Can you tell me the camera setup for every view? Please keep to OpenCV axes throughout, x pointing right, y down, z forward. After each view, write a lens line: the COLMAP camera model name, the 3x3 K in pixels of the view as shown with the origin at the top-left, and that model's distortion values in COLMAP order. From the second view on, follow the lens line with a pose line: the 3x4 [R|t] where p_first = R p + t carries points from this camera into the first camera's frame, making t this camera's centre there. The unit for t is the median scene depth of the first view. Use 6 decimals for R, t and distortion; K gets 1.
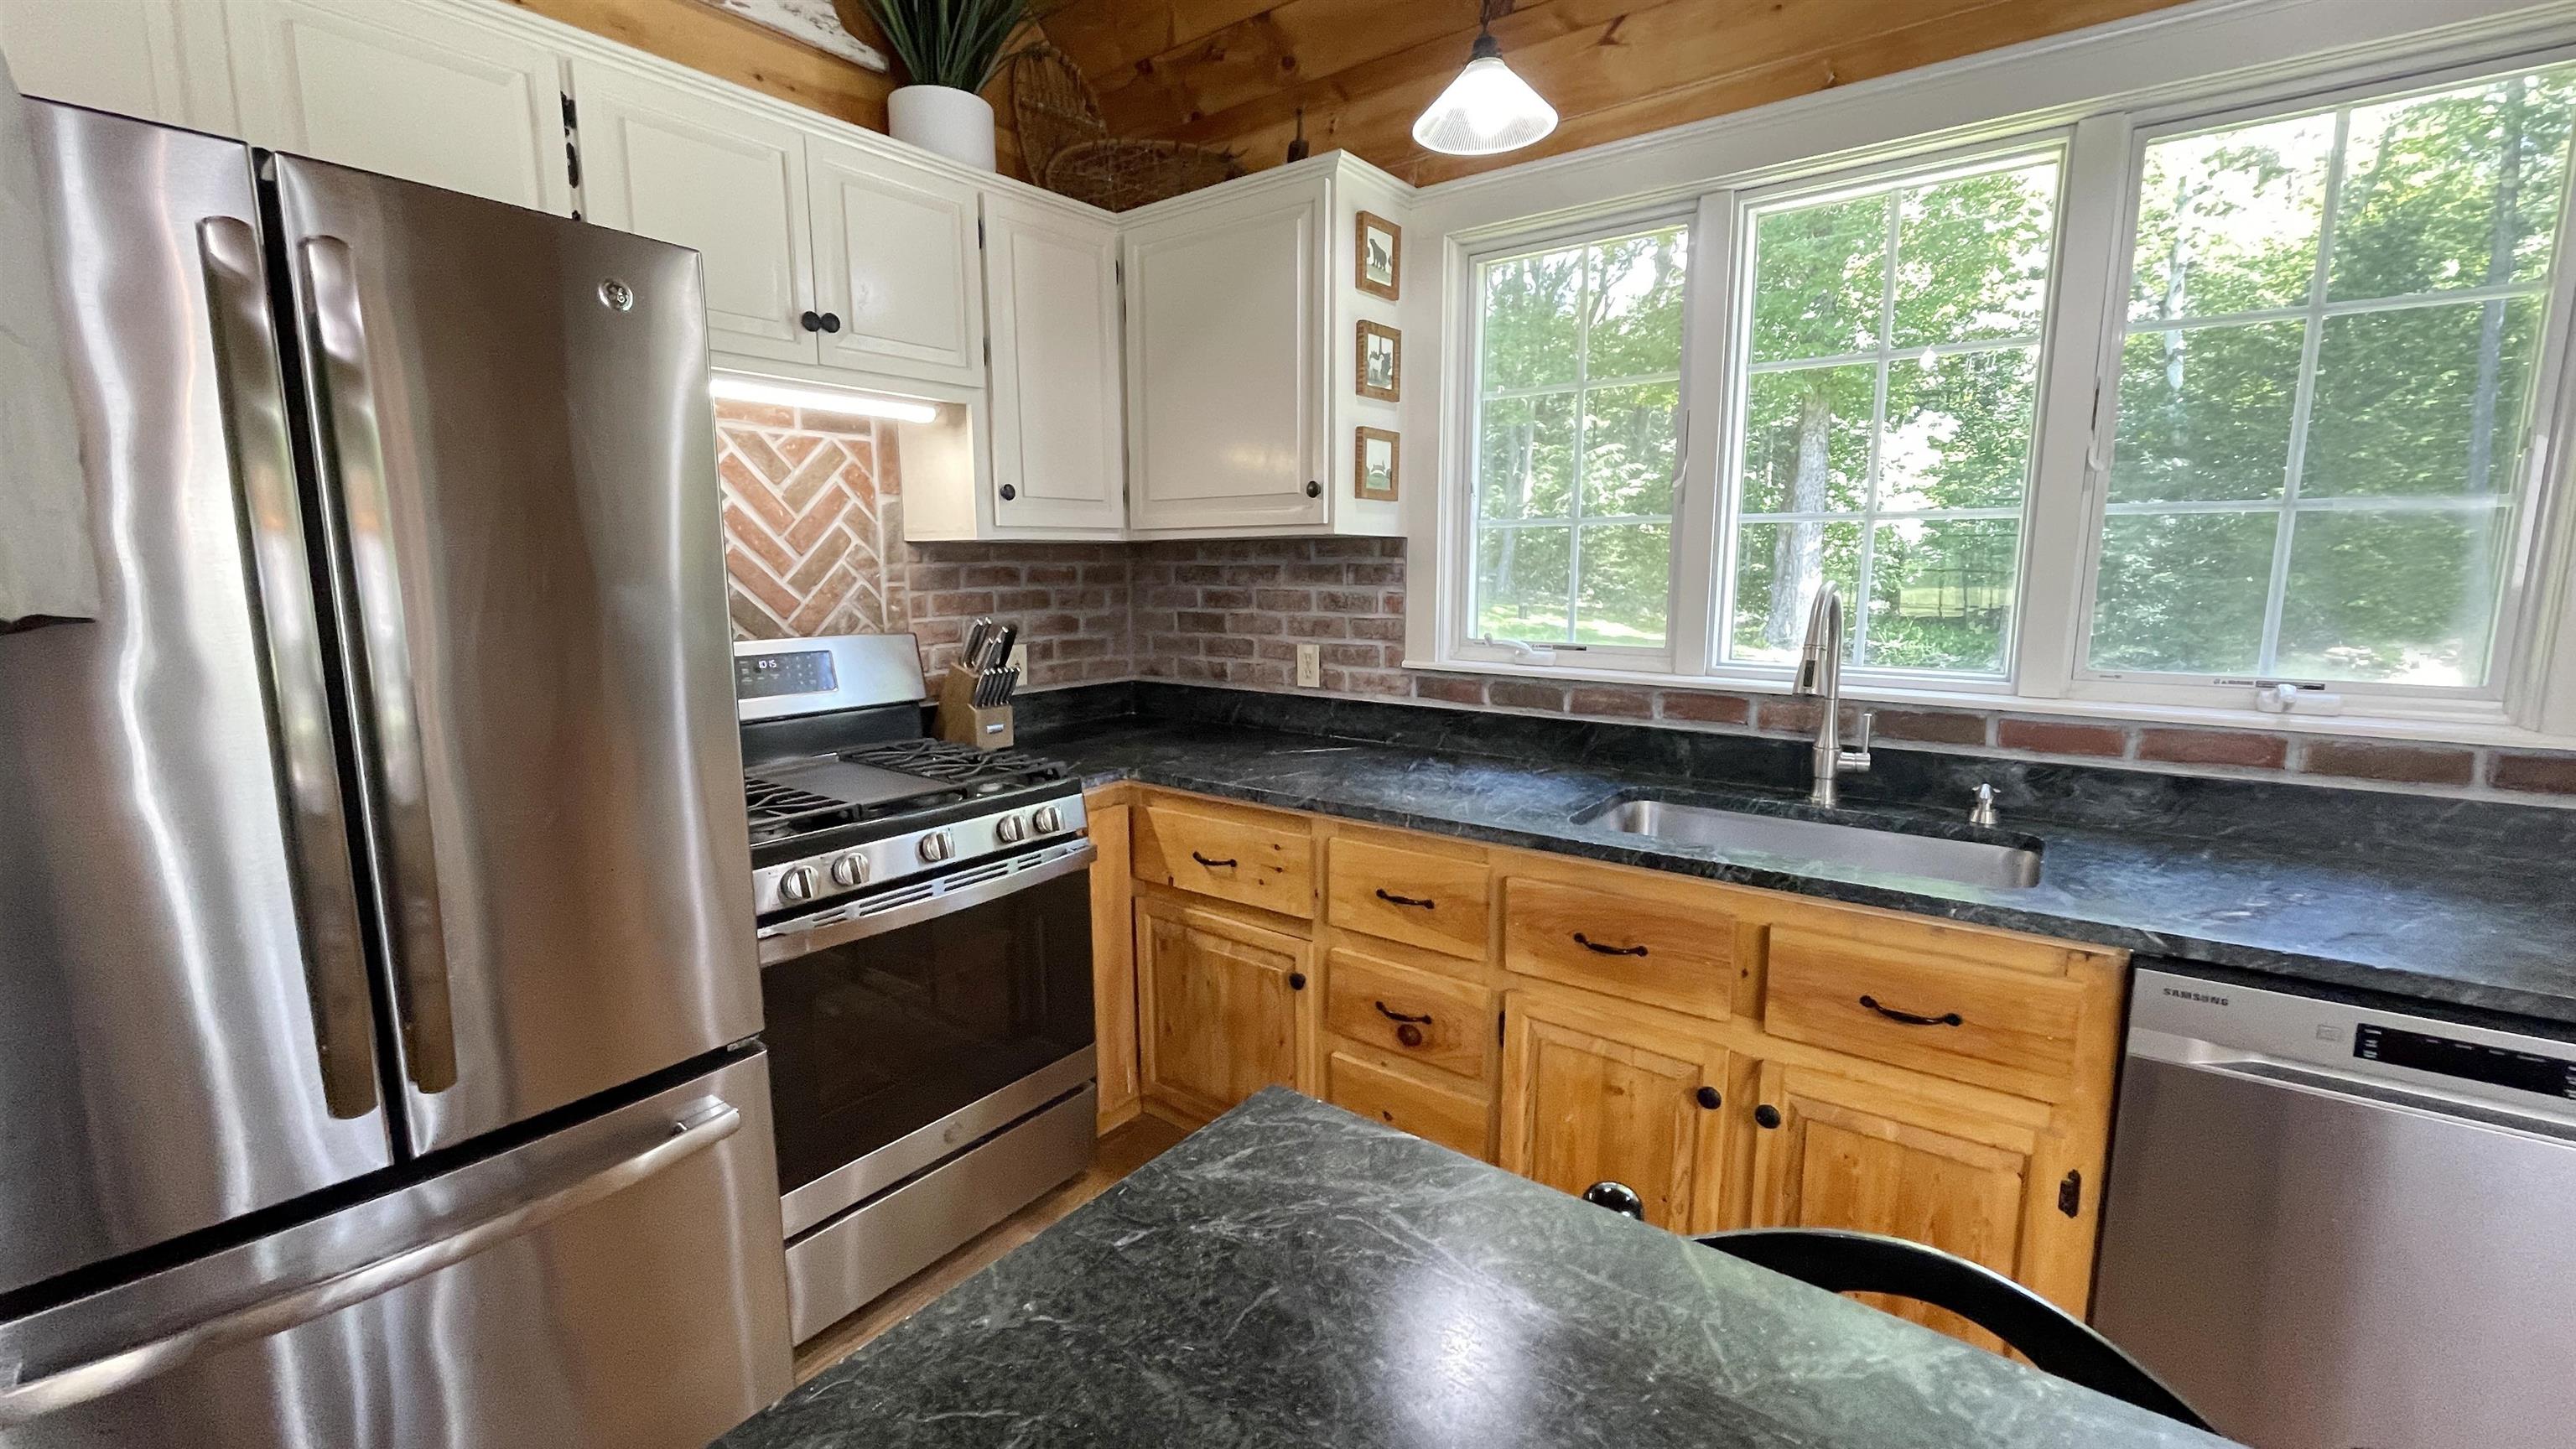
lens RADIAL K [[1042.7, 0, 1288.0], [0, 1042.7, 724.5], [0, 0, 1]] dist [-0.004655, 0.000061]
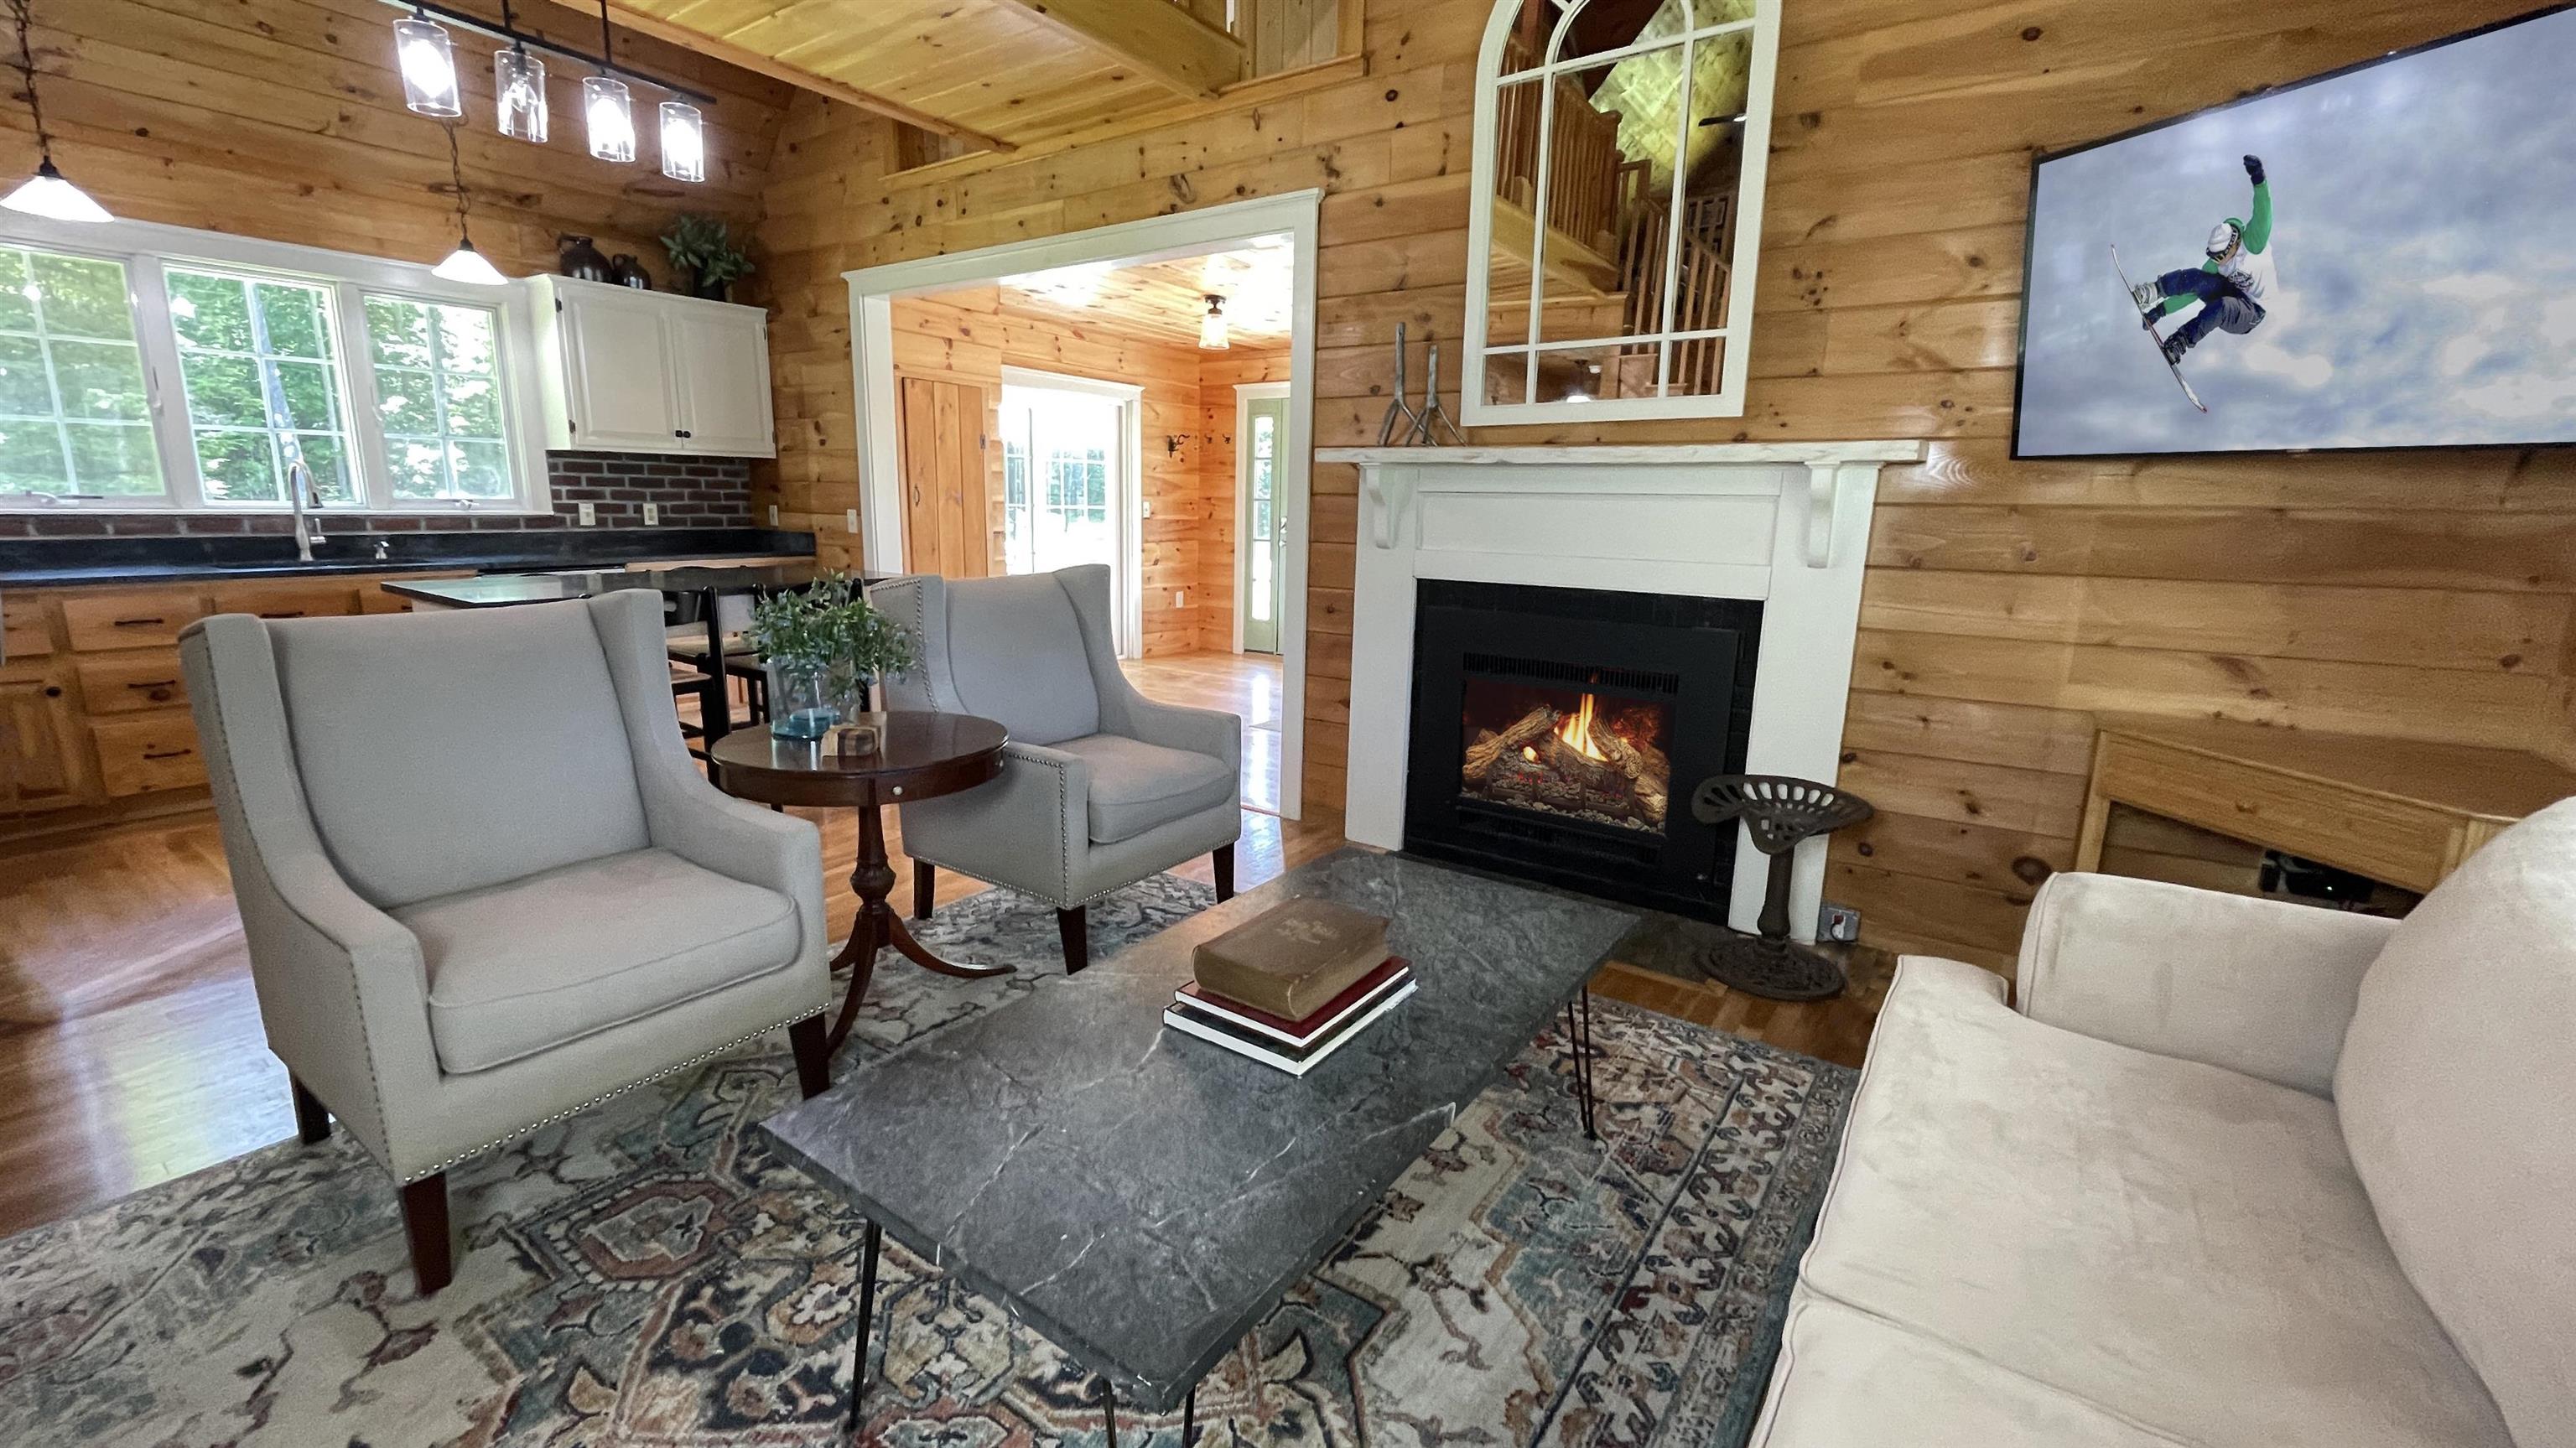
lens RADIAL K [[1067.1, 0, 1281.9], [0, 1067.1, 719.8], [0, 0, 1]] dist [-0.000125, -0.000018]
pose [[-0.029467, -0.207190, 0.977857, -1.589964], [0.129589, 0.969234, 0.209268, 0.167950], [-0.991130, 0.132886, -0.001711, -0.881820]]
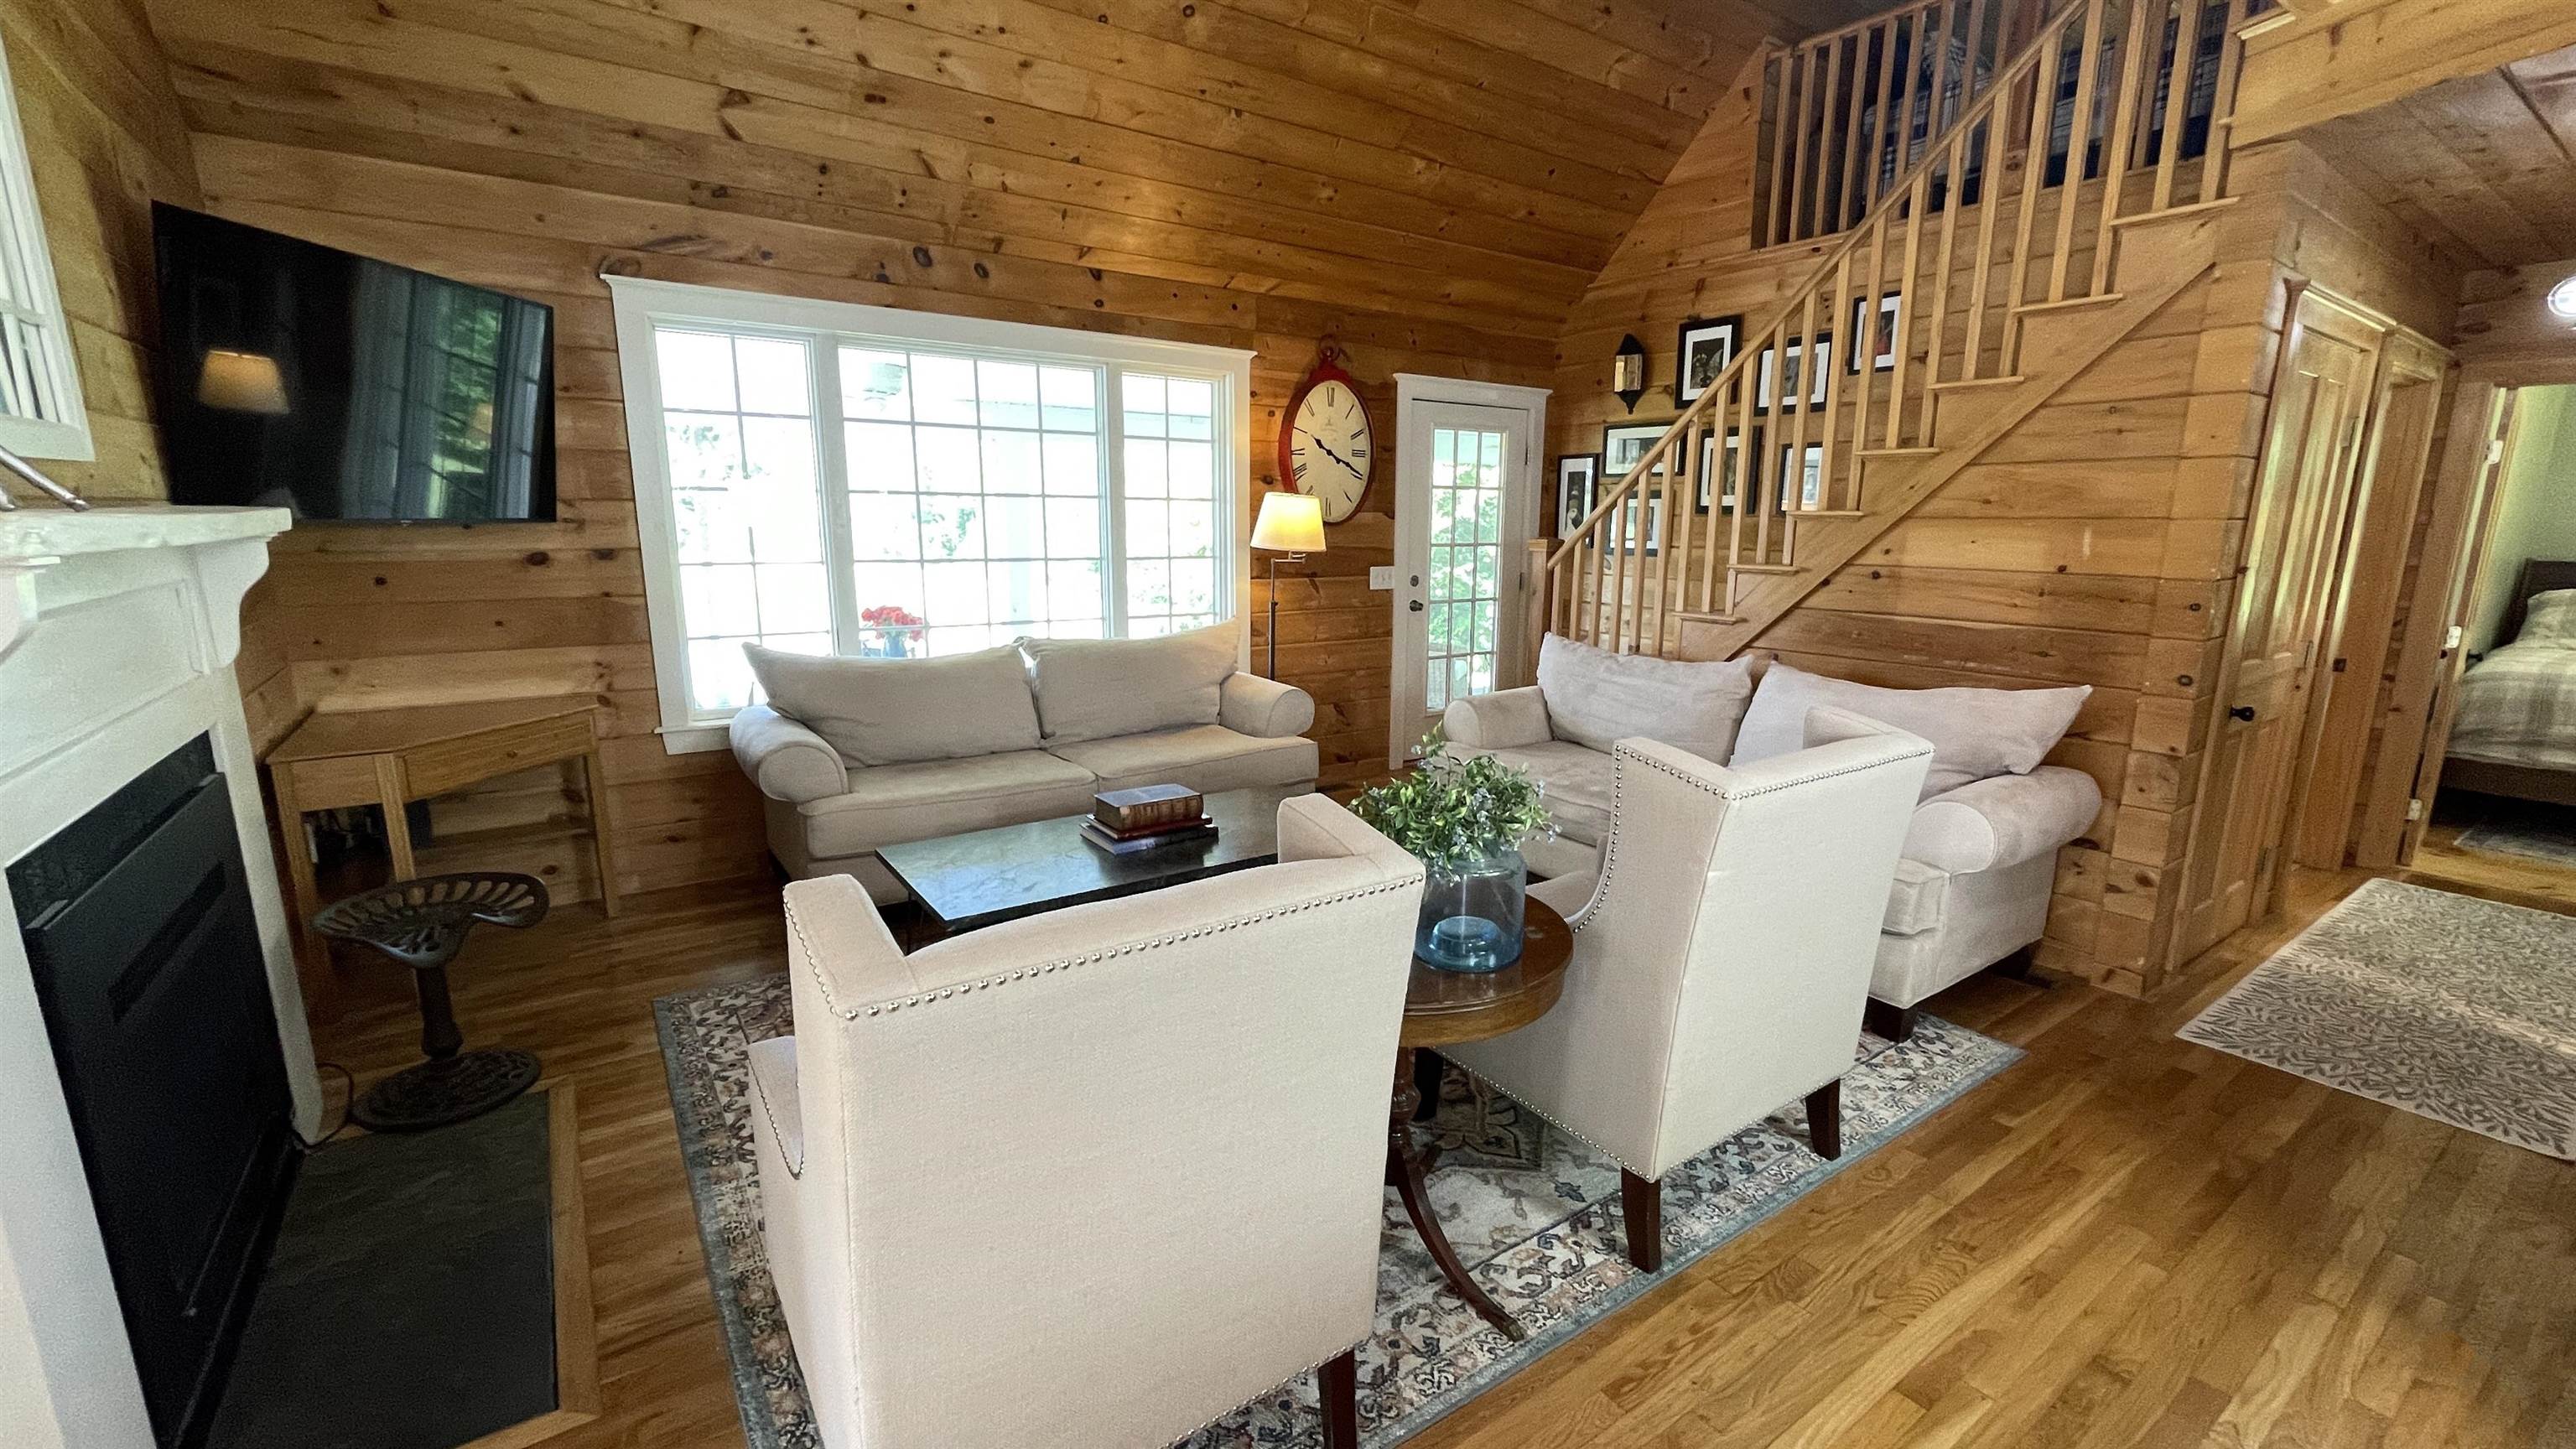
lens RADIAL K [[1068.5, 0, 1317.3], [0, 1068.5, 739.2], [0, 0, 1]] dist [-0.003360, -0.000284]
pose [[-0.296234, 0.194124, -0.935180, 0.286714], [-0.149782, 0.957571, 0.246218, 0.013623], [0.943298, 0.213011, -0.254589, -0.331304]]
